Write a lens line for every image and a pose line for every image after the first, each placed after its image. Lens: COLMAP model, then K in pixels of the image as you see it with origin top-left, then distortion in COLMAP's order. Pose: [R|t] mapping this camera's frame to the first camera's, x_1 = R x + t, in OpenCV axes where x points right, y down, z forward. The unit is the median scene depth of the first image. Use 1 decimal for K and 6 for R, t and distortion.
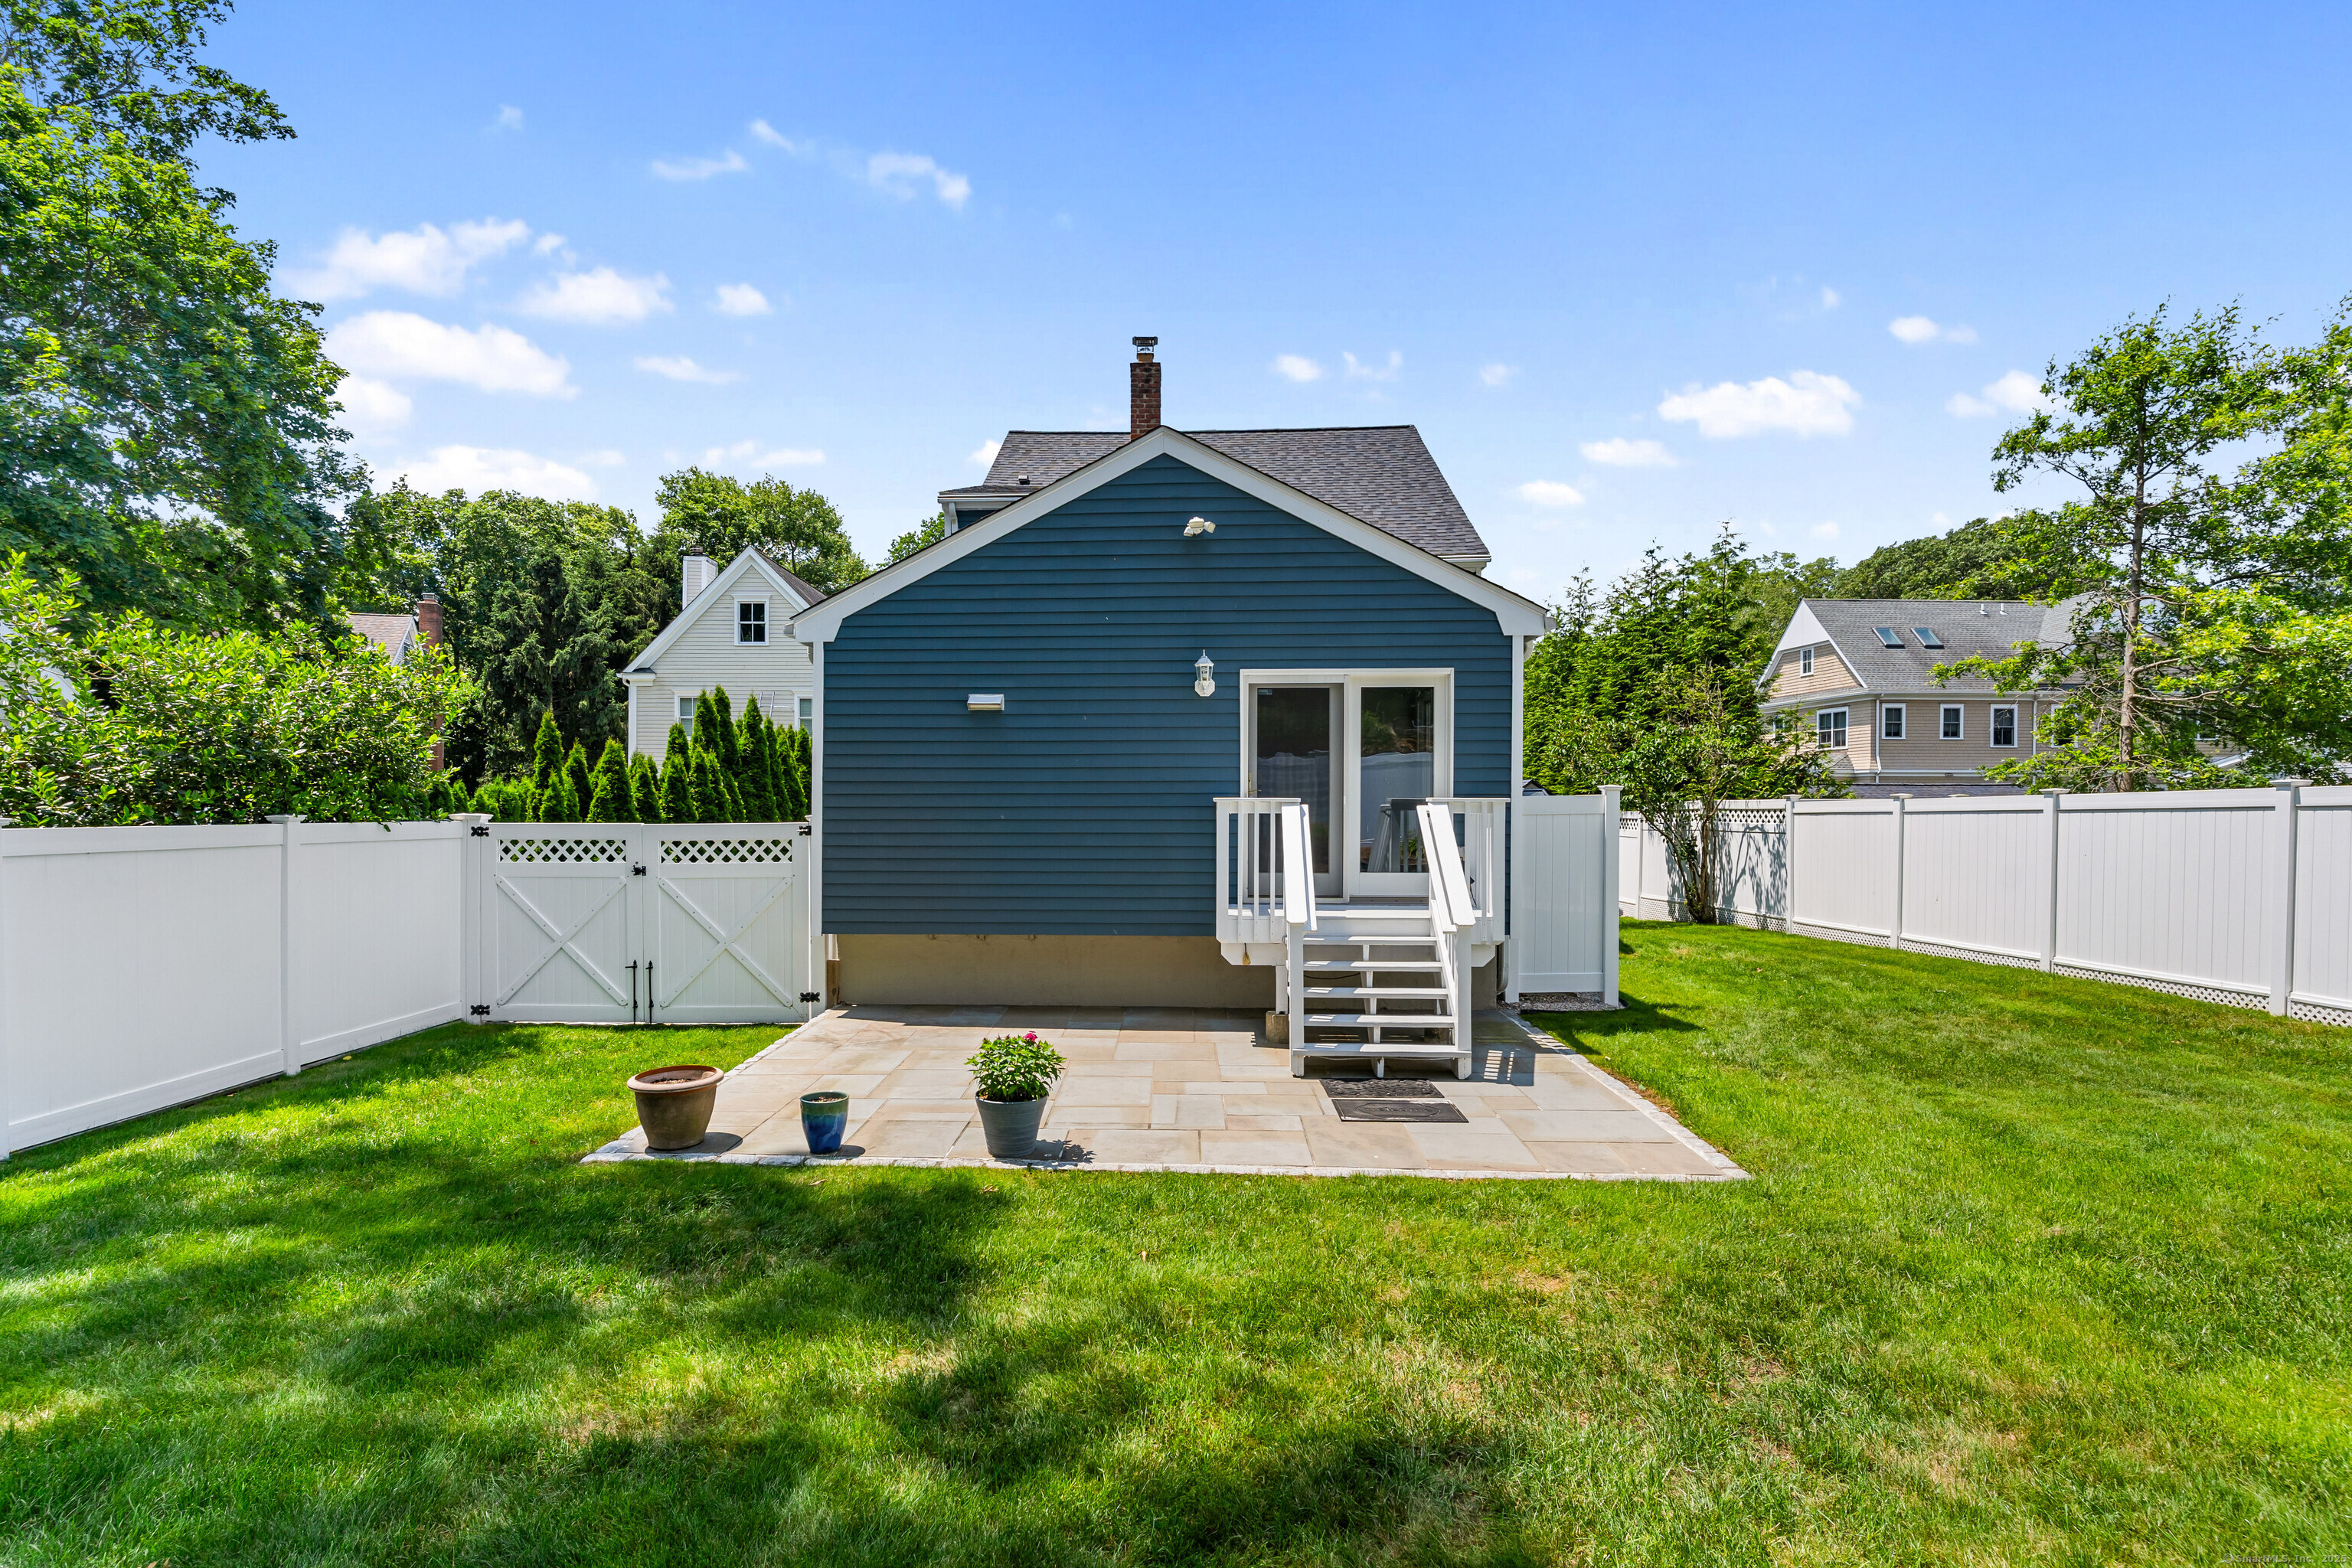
lens RADIAL K [[1130.8, 0, 1176.4], [0, 1130.8, 795.1], [0, 0, 1]] dist [-0.000088, 0.001749]
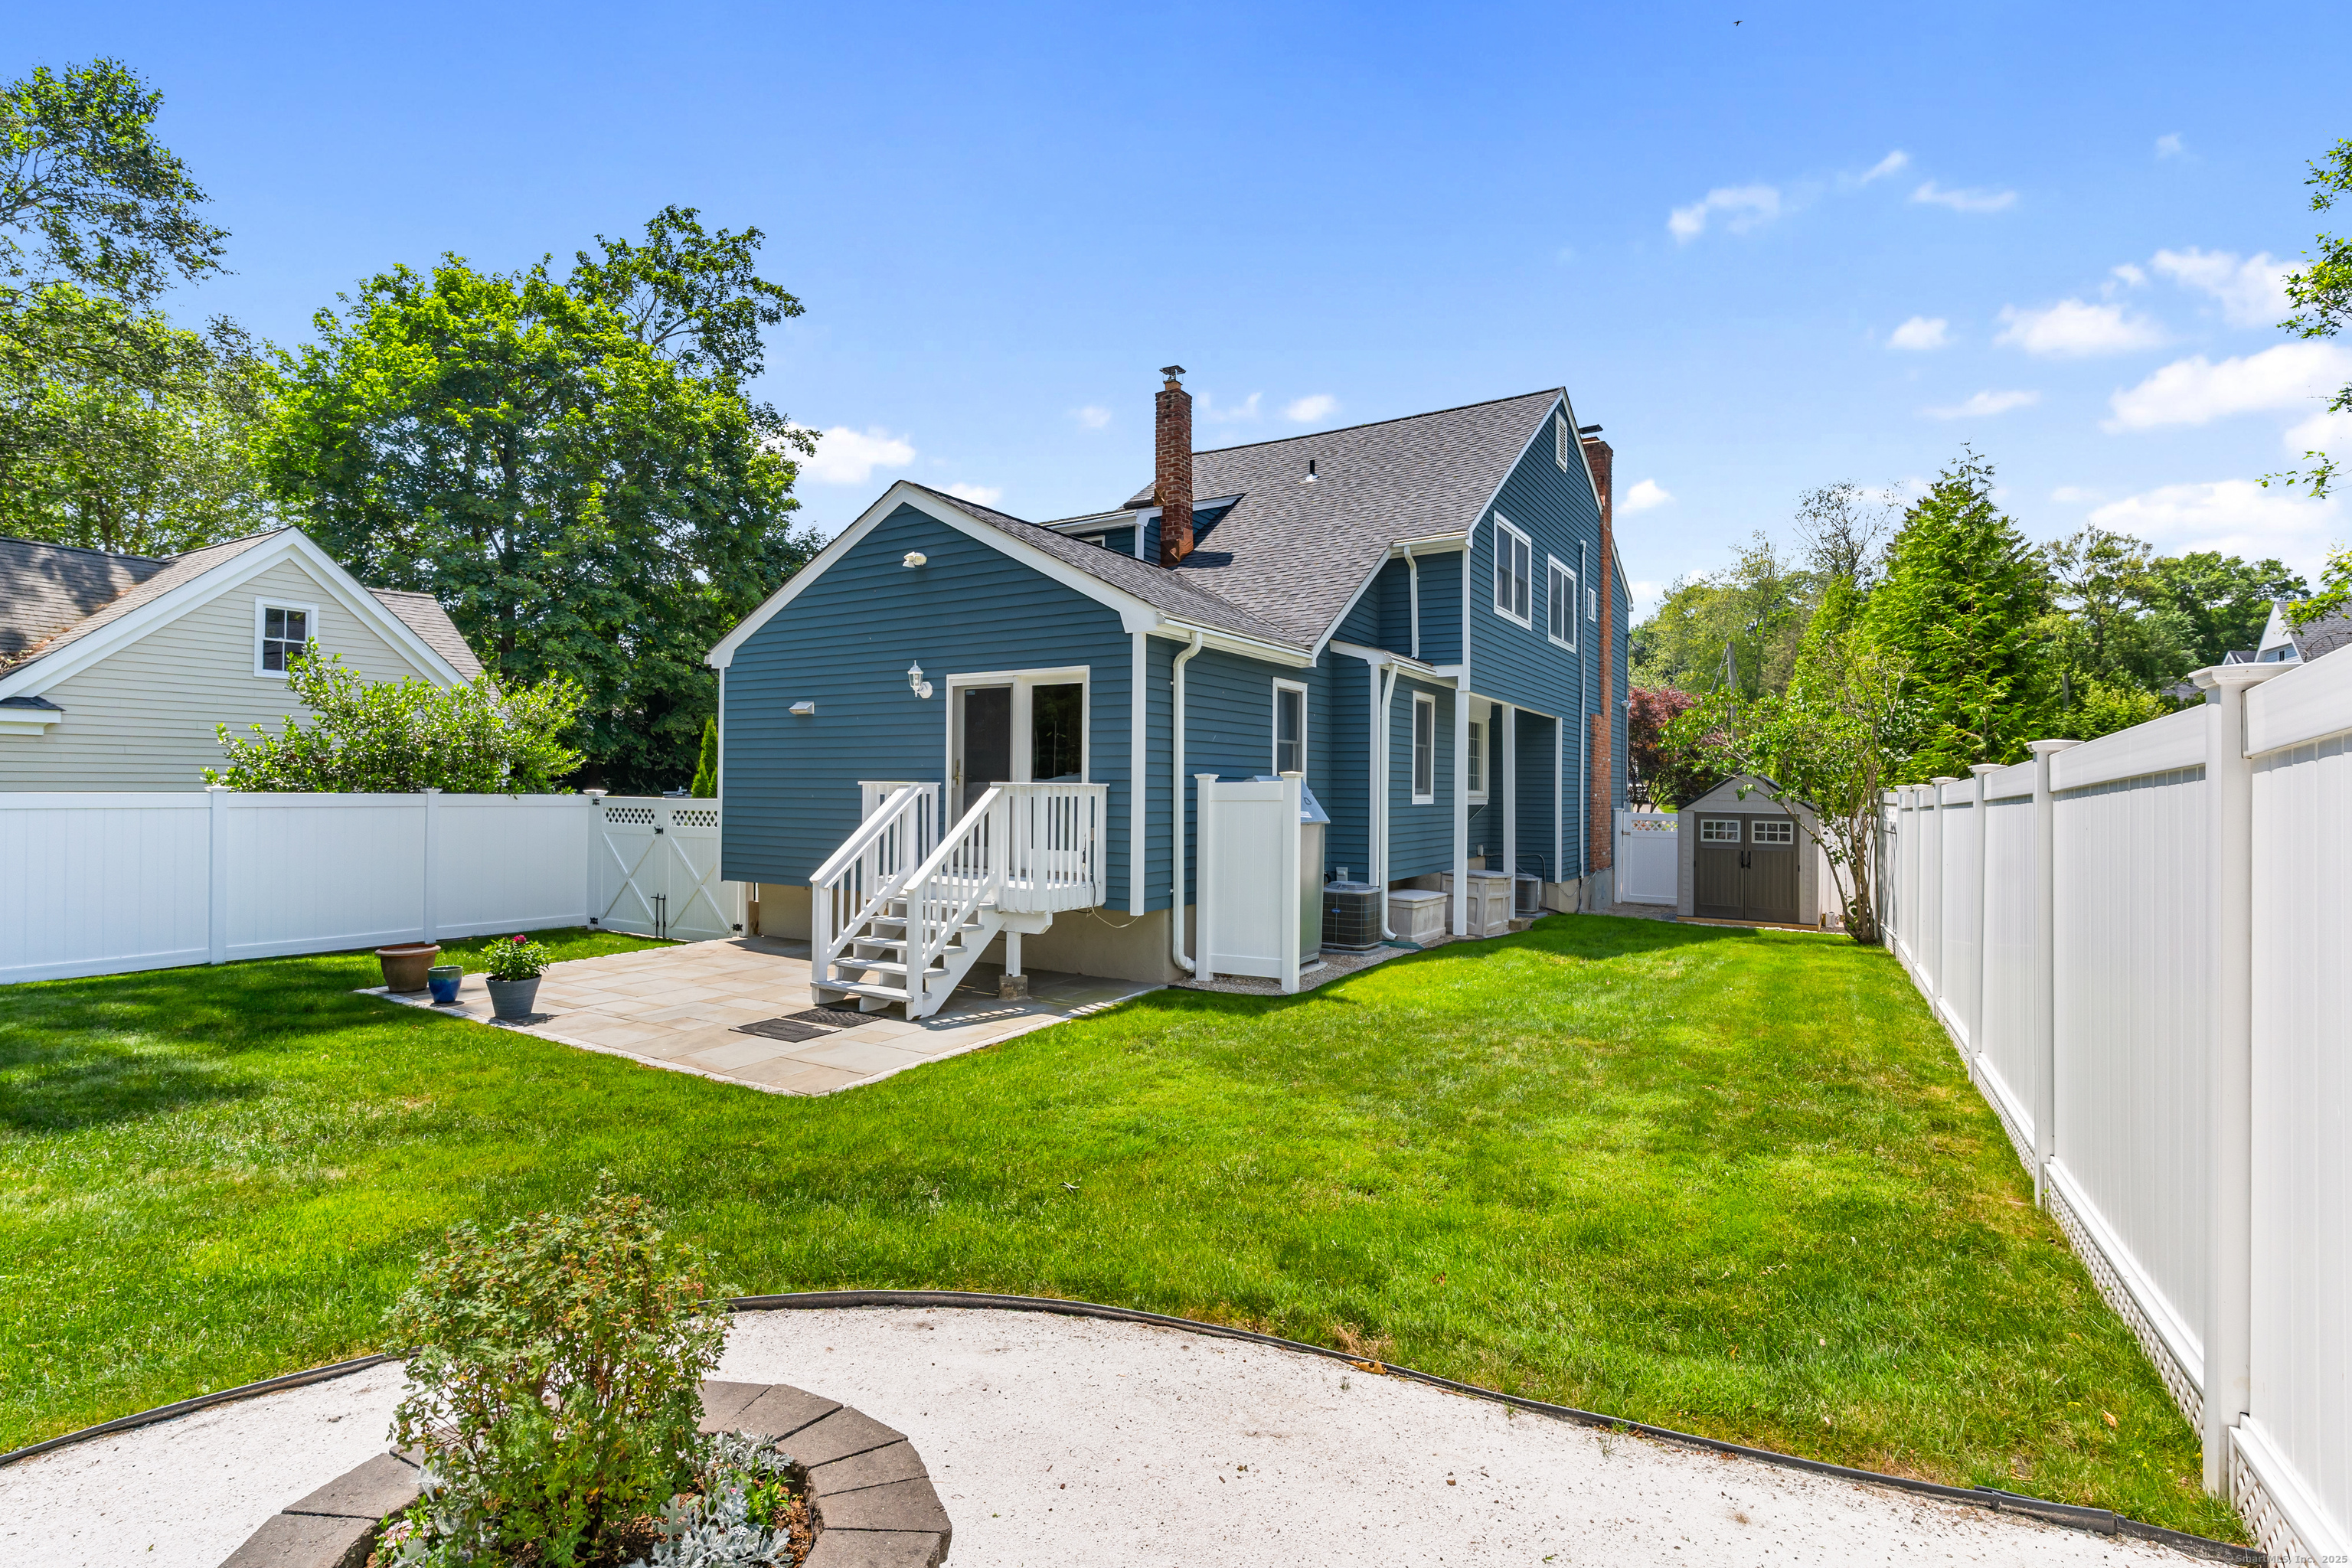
lens RADIAL K [[1130.8, 0, 1177.0], [0, 1130.8, 773.3], [0, 0, 1]] dist [-0.000088, 0.001749]
pose [[0.860620, 0.001177, -0.509247, 0.866782], [-0.007489, 0.999918, -0.010344, 0.003368], [0.509193, 0.012716, 0.860558, 0.097699]]
